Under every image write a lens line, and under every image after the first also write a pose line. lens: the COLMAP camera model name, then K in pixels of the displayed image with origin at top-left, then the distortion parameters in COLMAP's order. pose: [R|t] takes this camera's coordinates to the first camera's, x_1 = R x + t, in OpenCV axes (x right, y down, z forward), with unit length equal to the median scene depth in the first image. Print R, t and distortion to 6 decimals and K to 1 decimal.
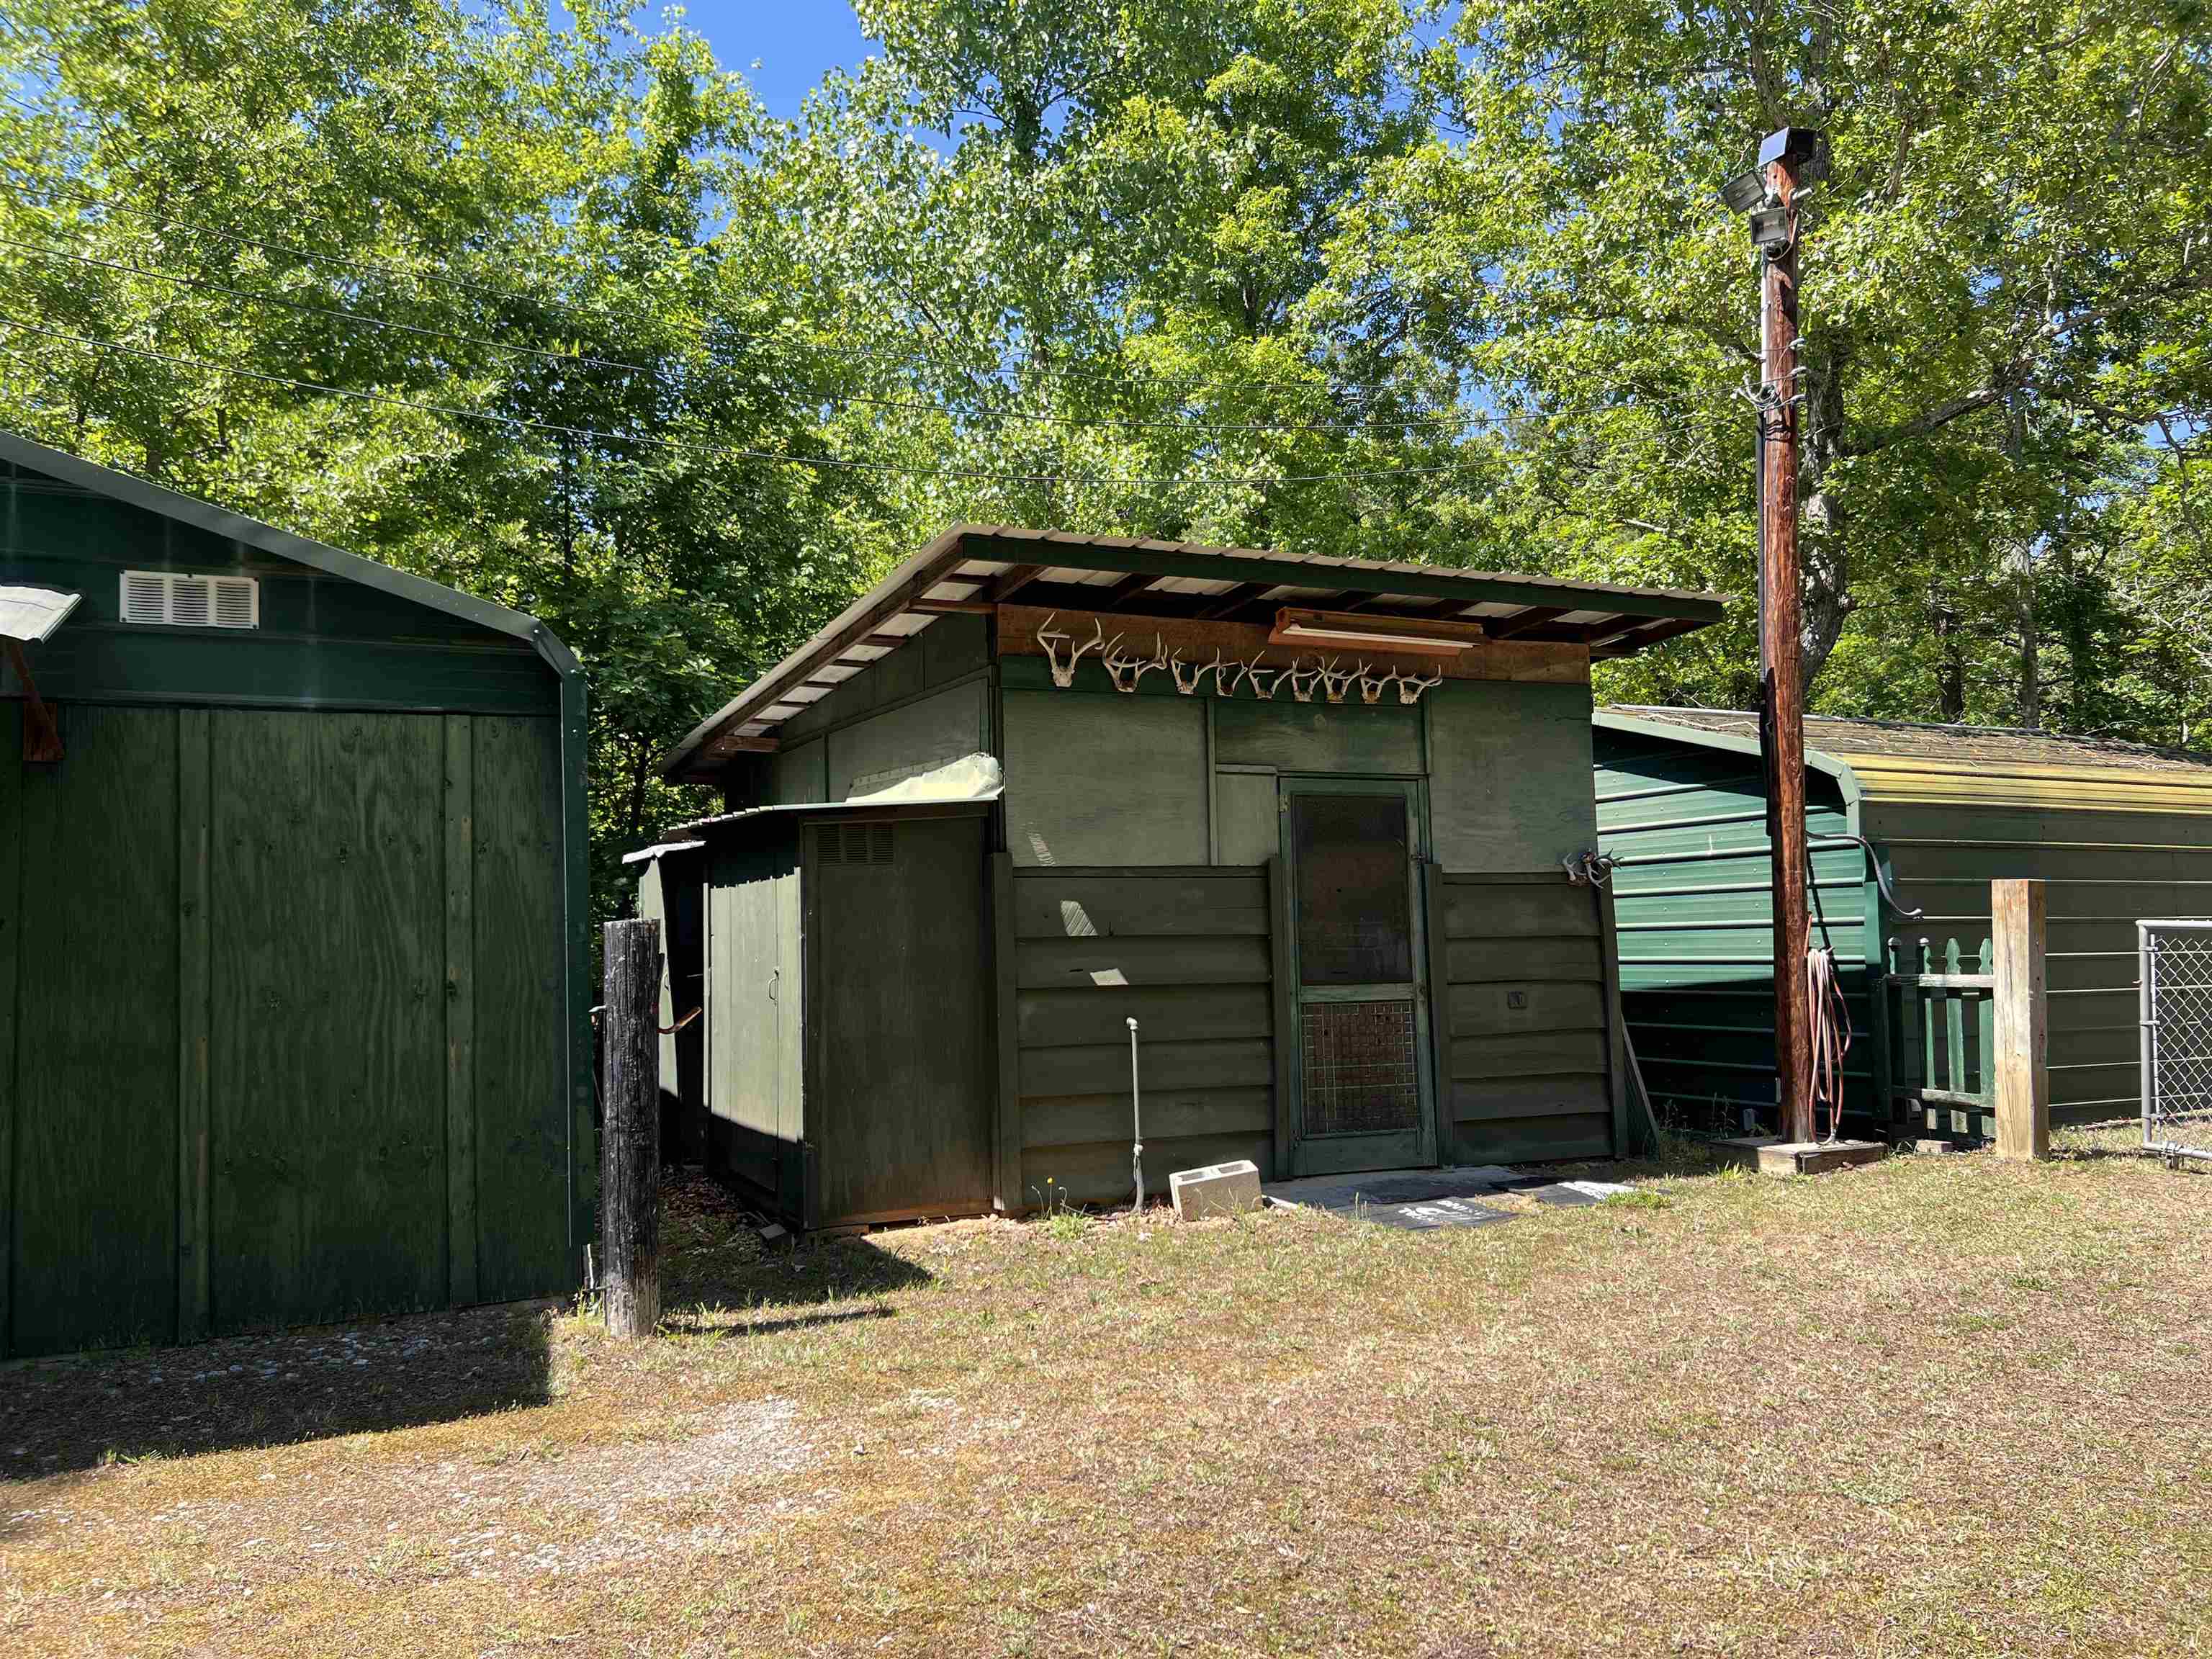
lens RADIAL K [[1673.0, 0, 1097.0], [0, 1673.0, 810.9], [0, 0, 1]] dist [0.060206, -0.067352]
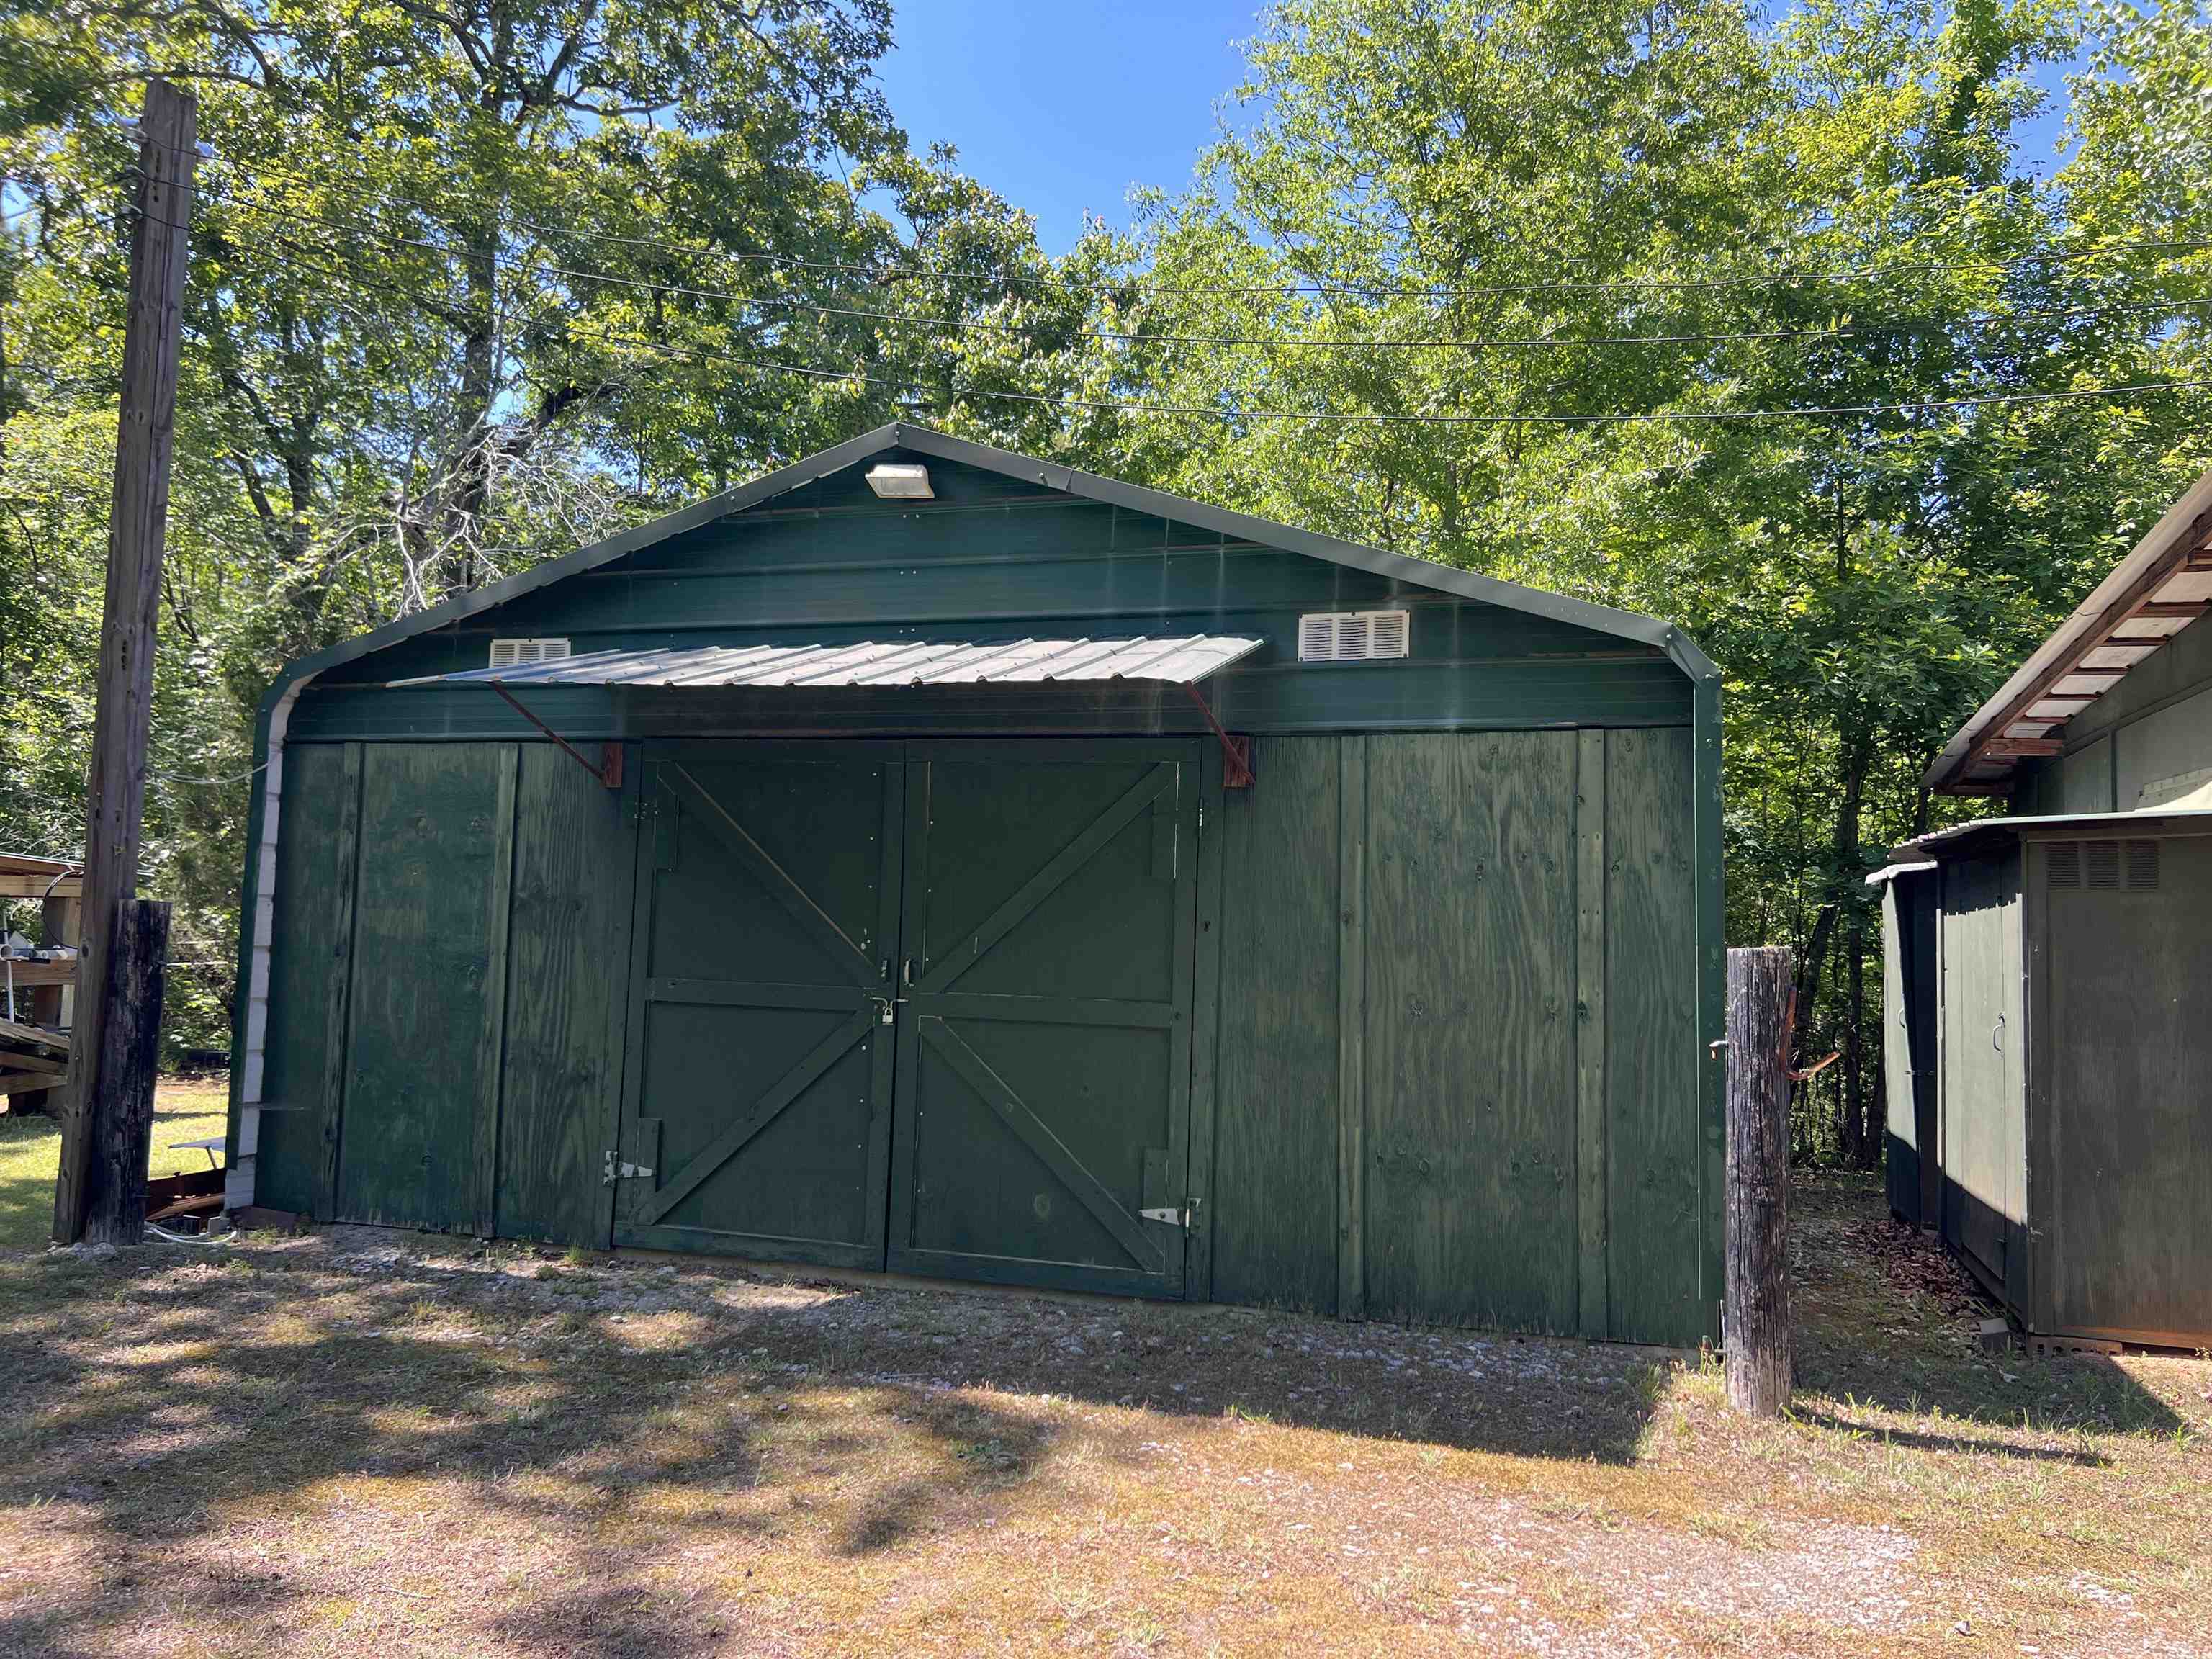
lens RADIAL K [[1673.0, 0, 1118.7], [0, 1673.0, 820.0], [0, 0, 1]] dist [0.060206, -0.067352]
pose [[0.724111, -0.008611, -0.689630, 0.070882], [0.006152, 0.999963, -0.006026, -0.000222], [0.689656, 0.000121, 0.724137, 0.081046]]
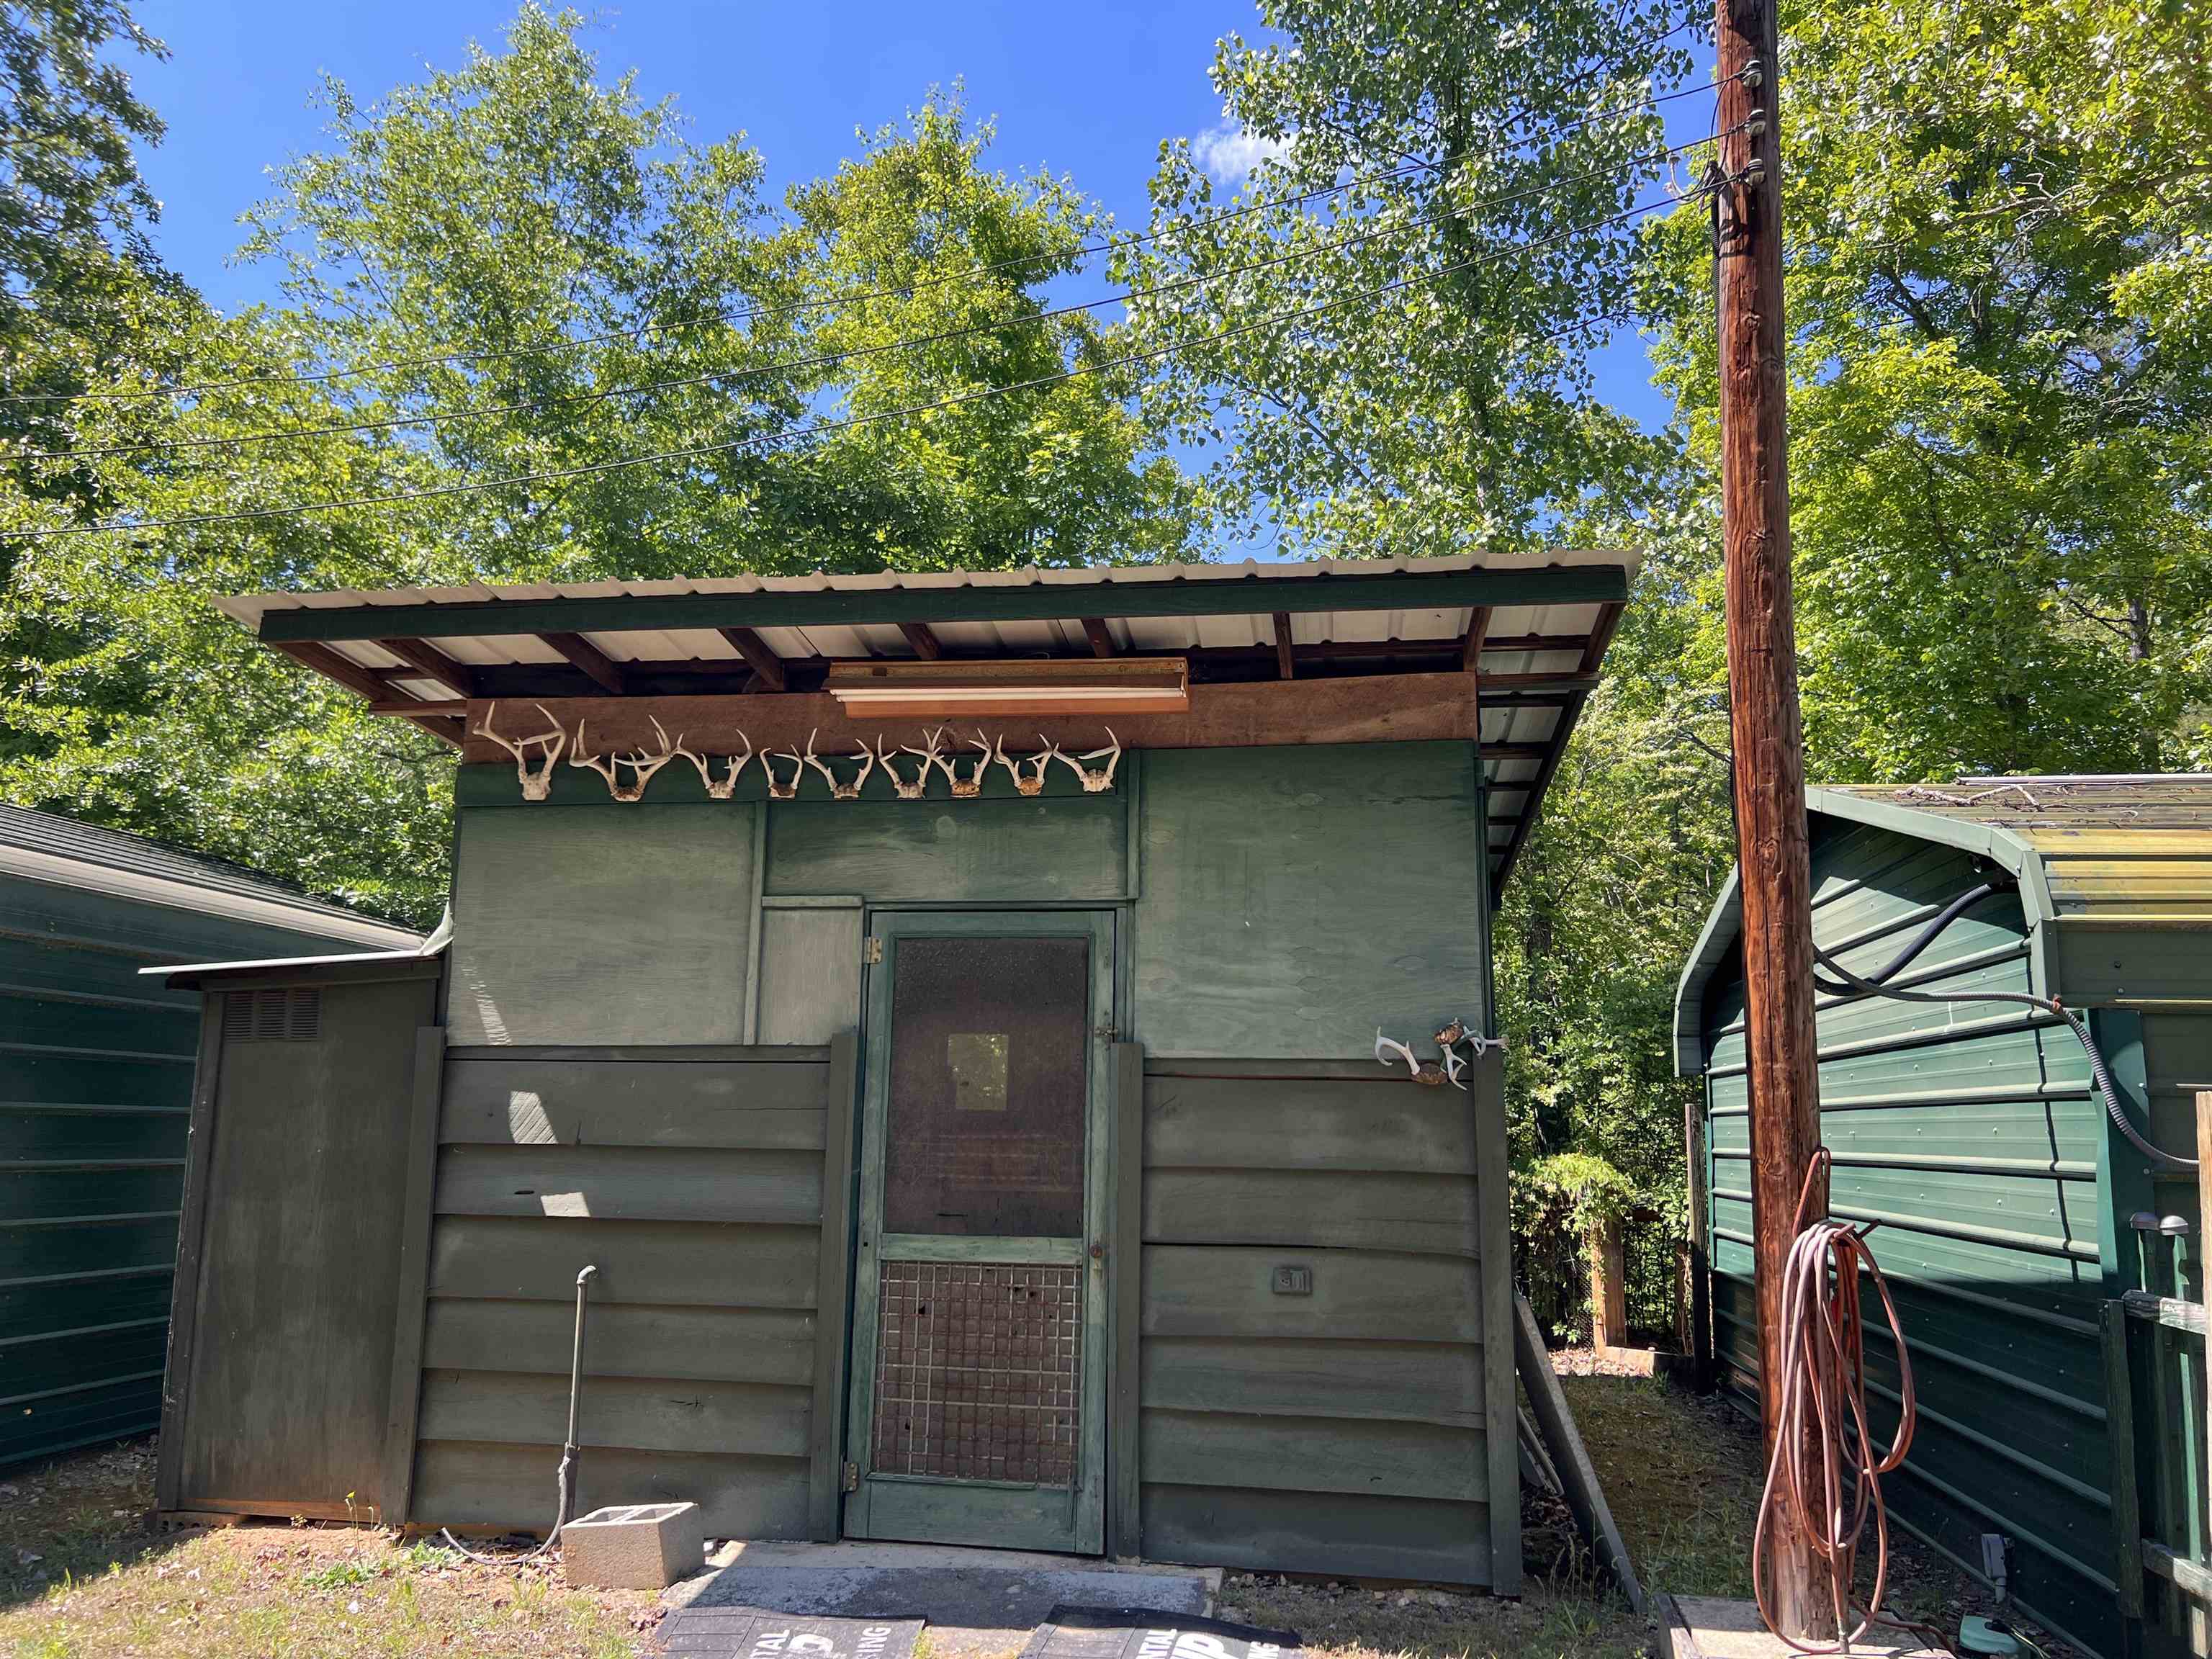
lens RADIAL K [[1673.0, 0, 1111.8], [0, 1673.0, 820.1], [0, 0, 1]] dist [0.060206, -0.067352]
pose [[0.826424, -0.067607, -0.558974, 0.591999], [0.011859, 0.994635, -0.102765, 0.013909], [0.562923, 0.078299, 0.822792, 0.519002]]
